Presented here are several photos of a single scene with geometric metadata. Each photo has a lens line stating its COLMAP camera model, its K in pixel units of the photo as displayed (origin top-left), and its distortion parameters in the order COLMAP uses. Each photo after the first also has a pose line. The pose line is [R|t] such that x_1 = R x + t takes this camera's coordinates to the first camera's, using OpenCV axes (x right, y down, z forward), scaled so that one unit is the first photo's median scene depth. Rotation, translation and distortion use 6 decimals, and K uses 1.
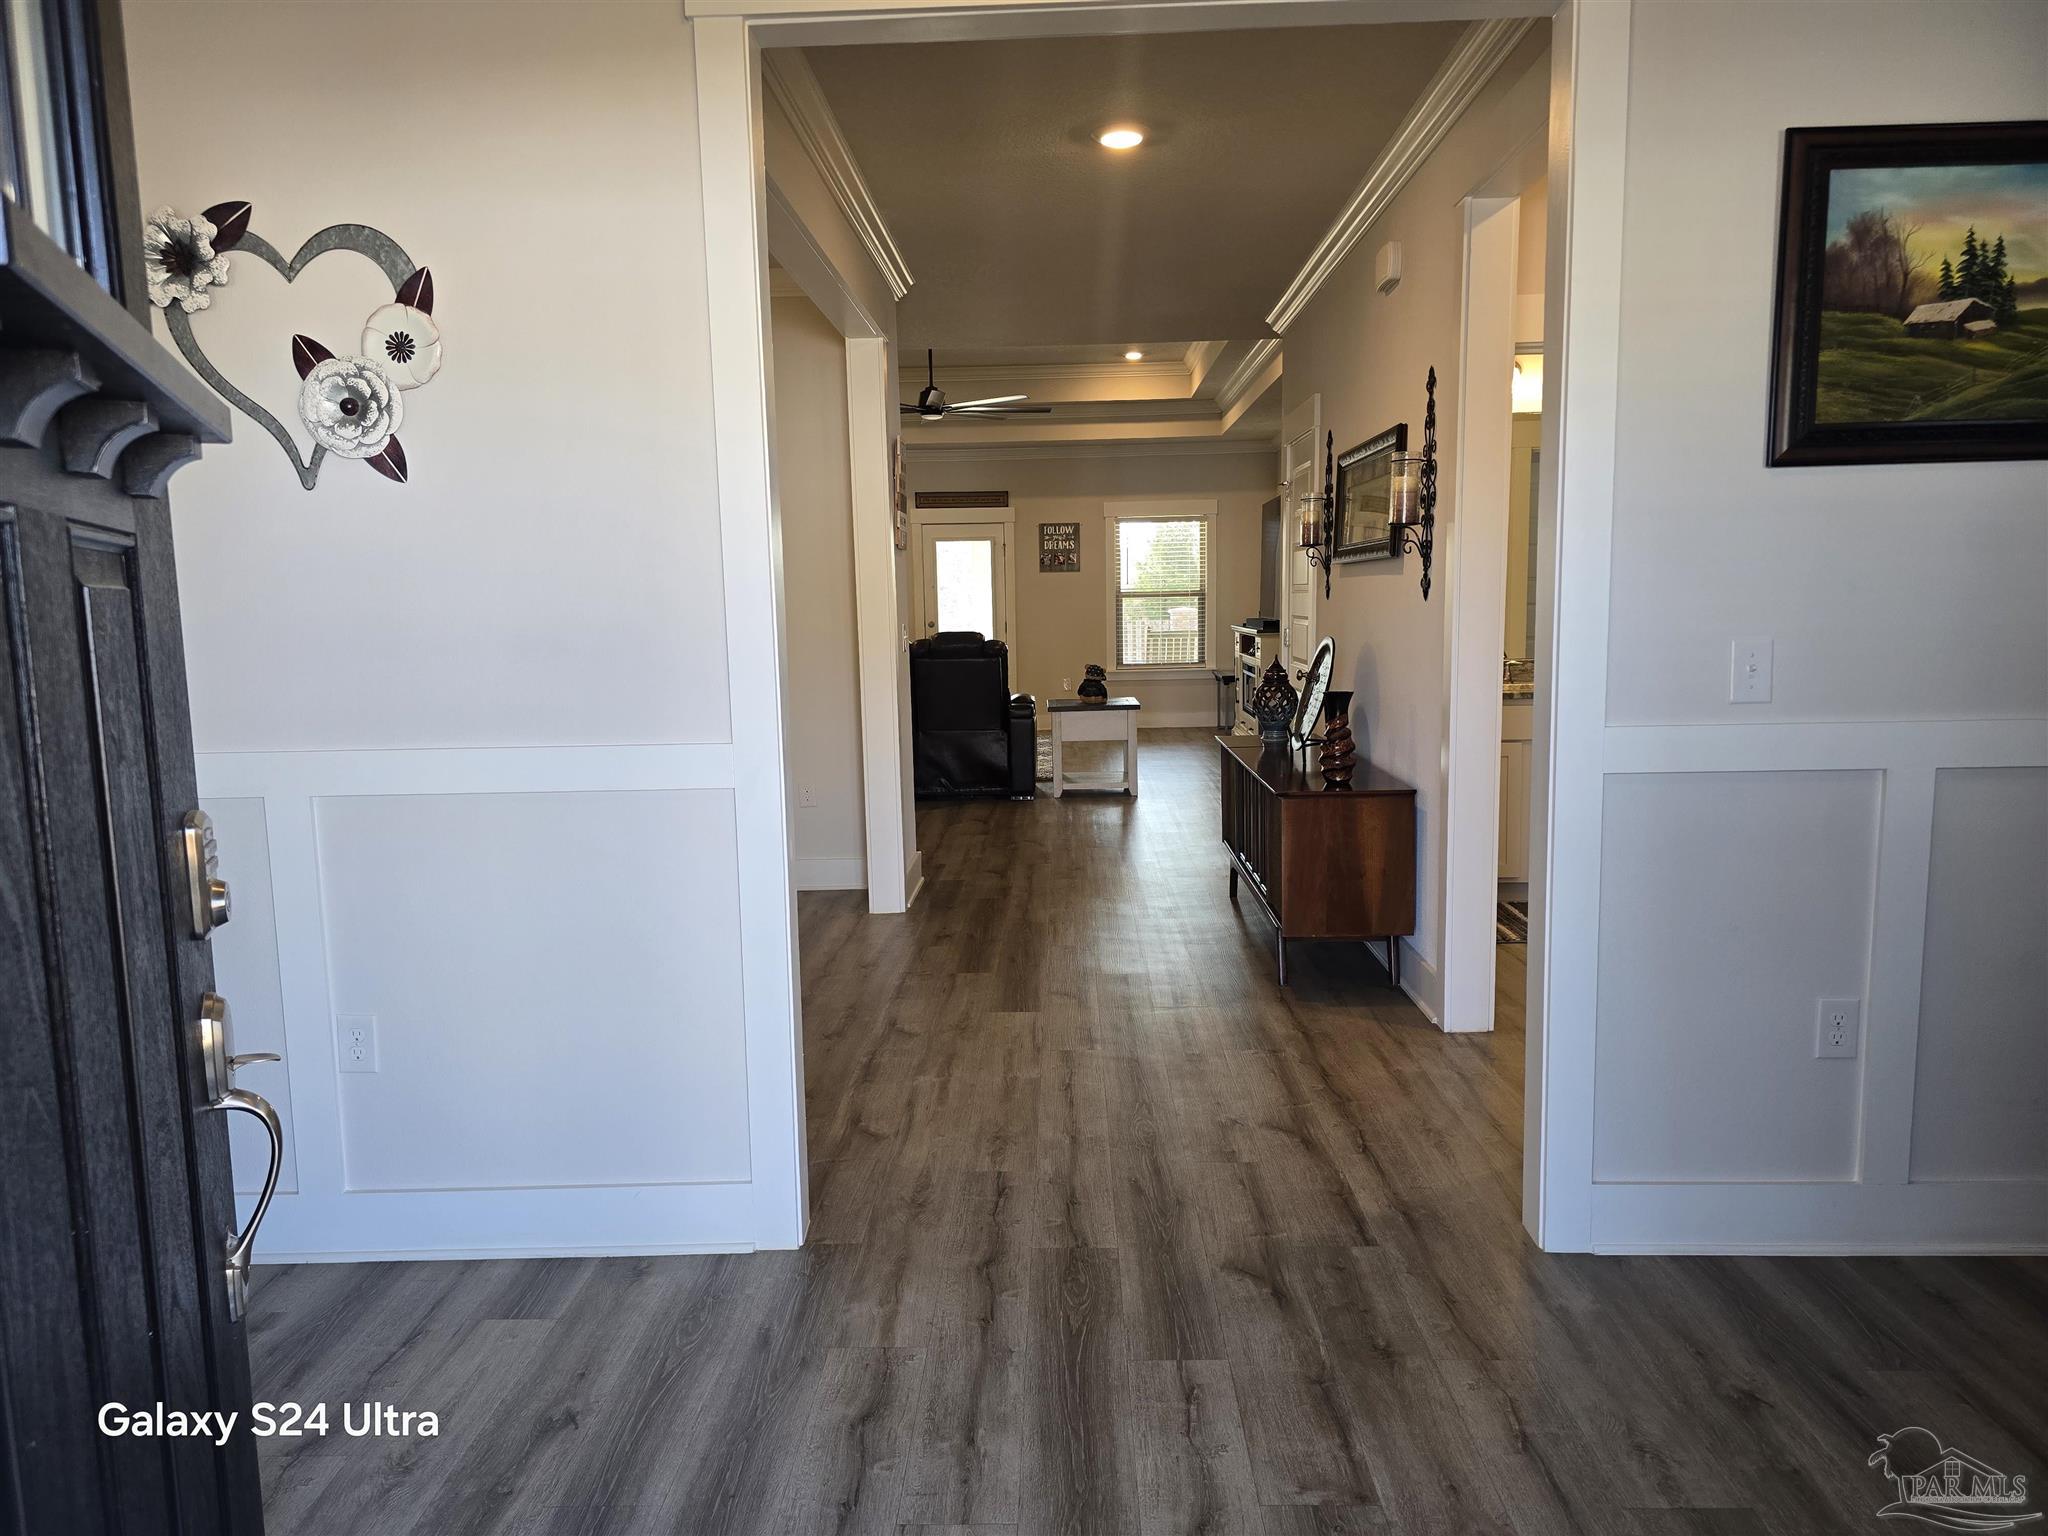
lens RADIAL K [[1365.9, 0, 1024.0], [0, 1365.9, 768.0], [0, 0, 1]] dist [0.058843, -0.052780]
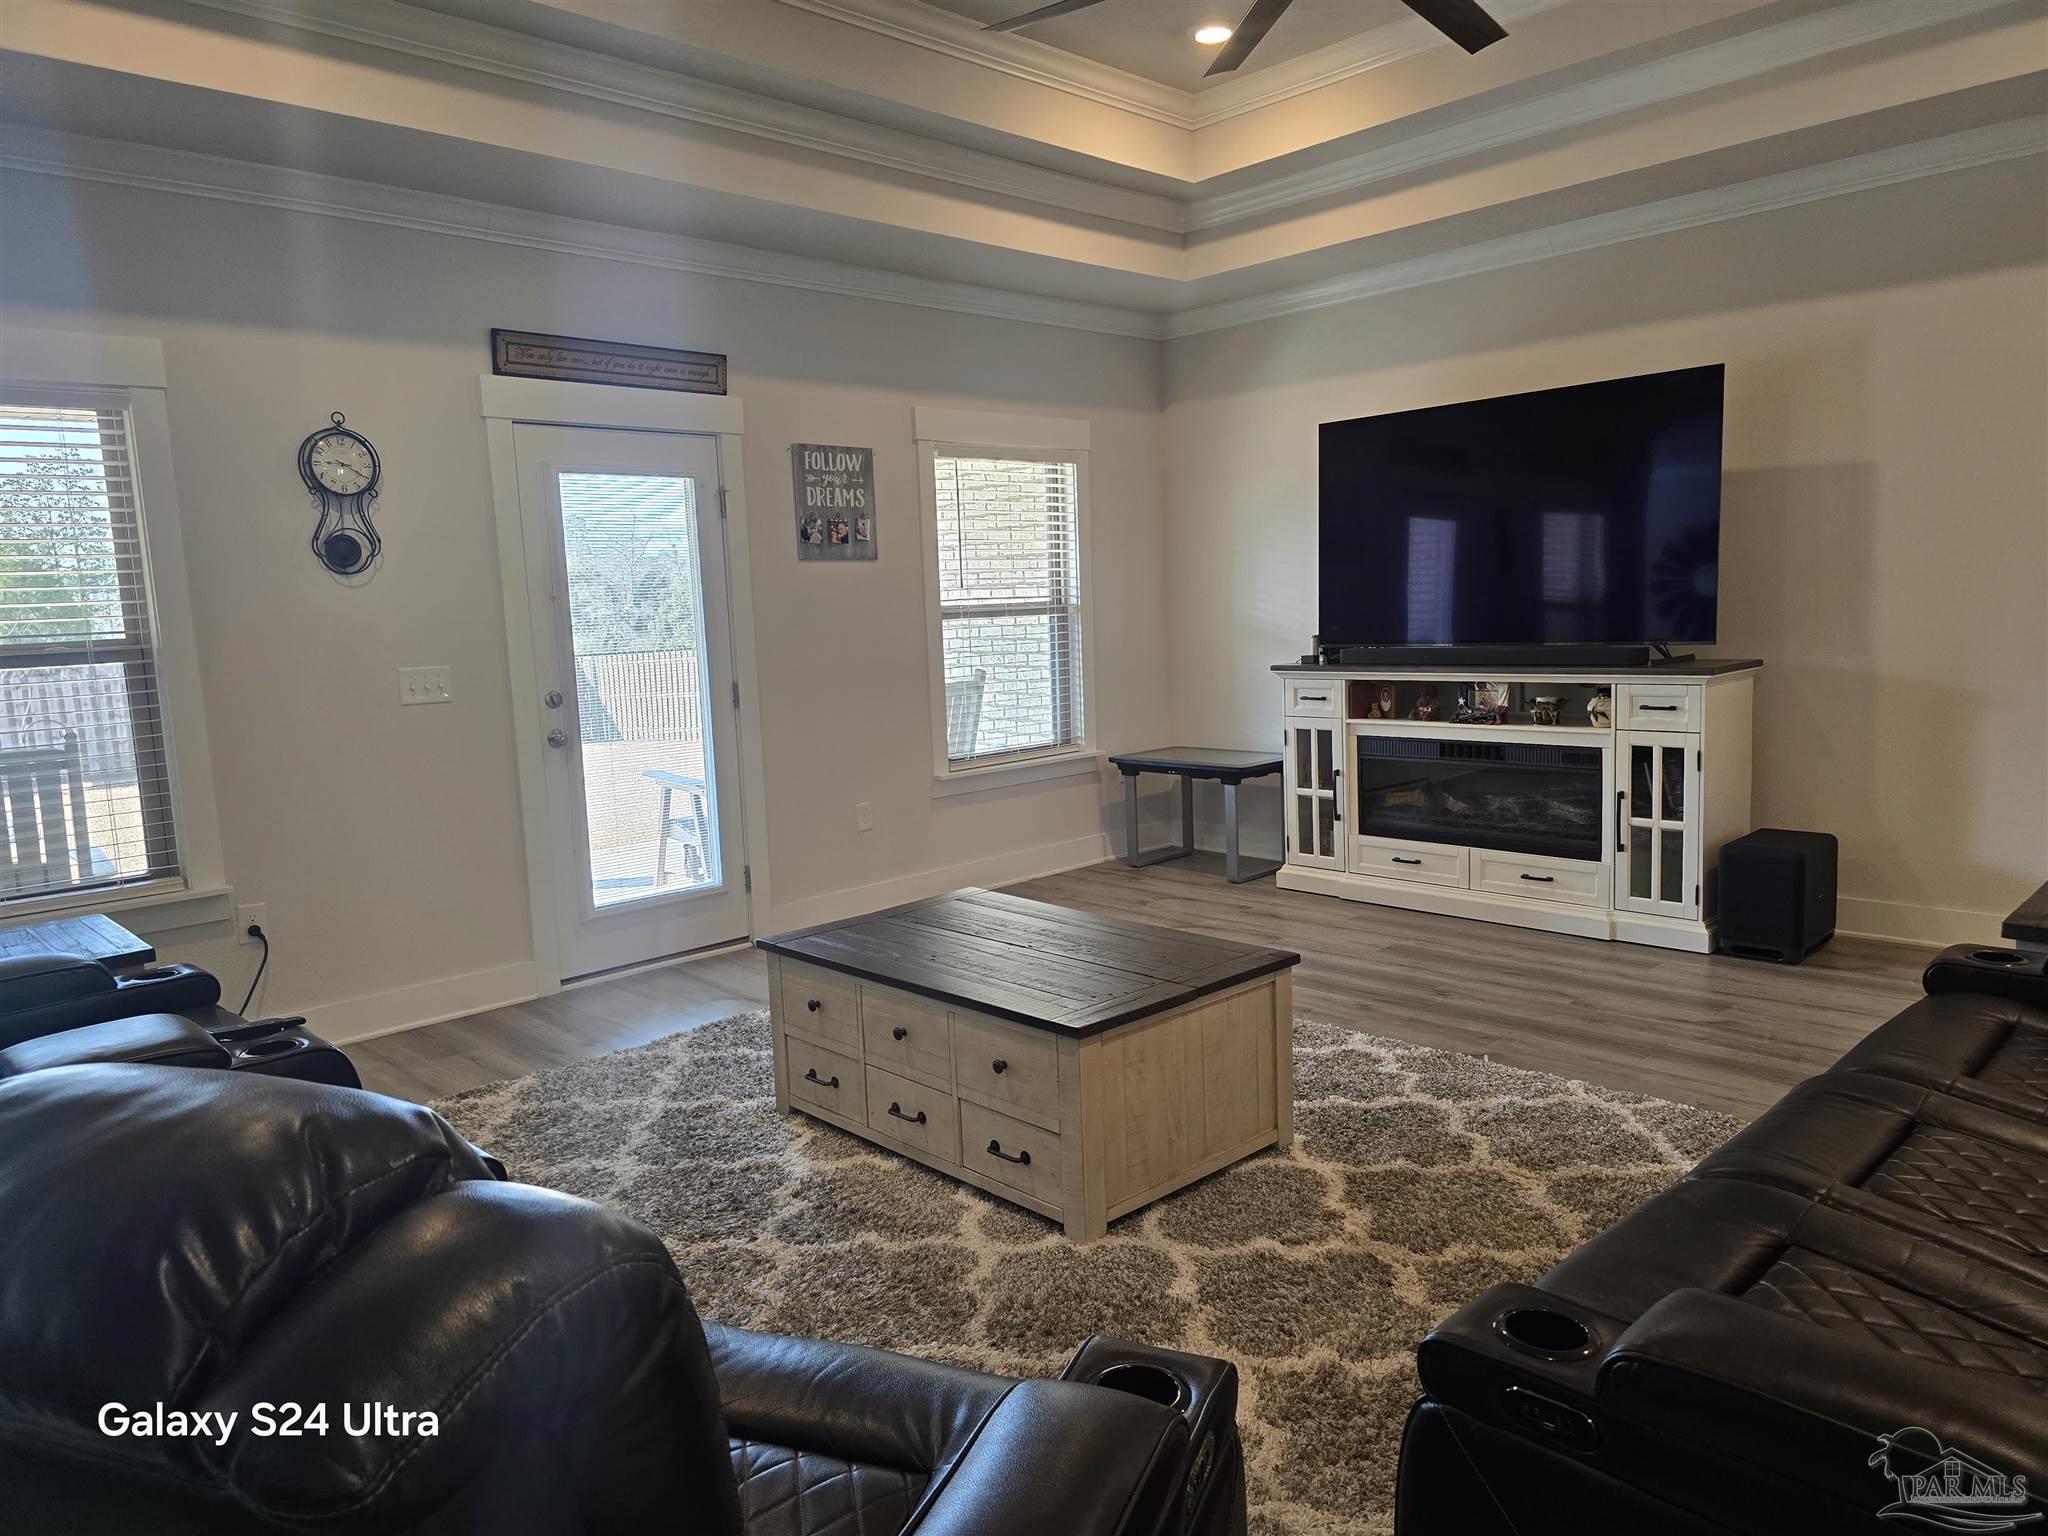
lens RADIAL K [[1365.9, 0, 1024.0], [0, 1365.9, 768.0], [0, 0, 1]] dist [0.058843, -0.052780]
pose [[0.705017, -0.092310, 0.703157, -0.241088], [0.109636, 0.993760, 0.020535, -0.081535], [-0.700664, 0.062614, 0.710738, 0.660193]]
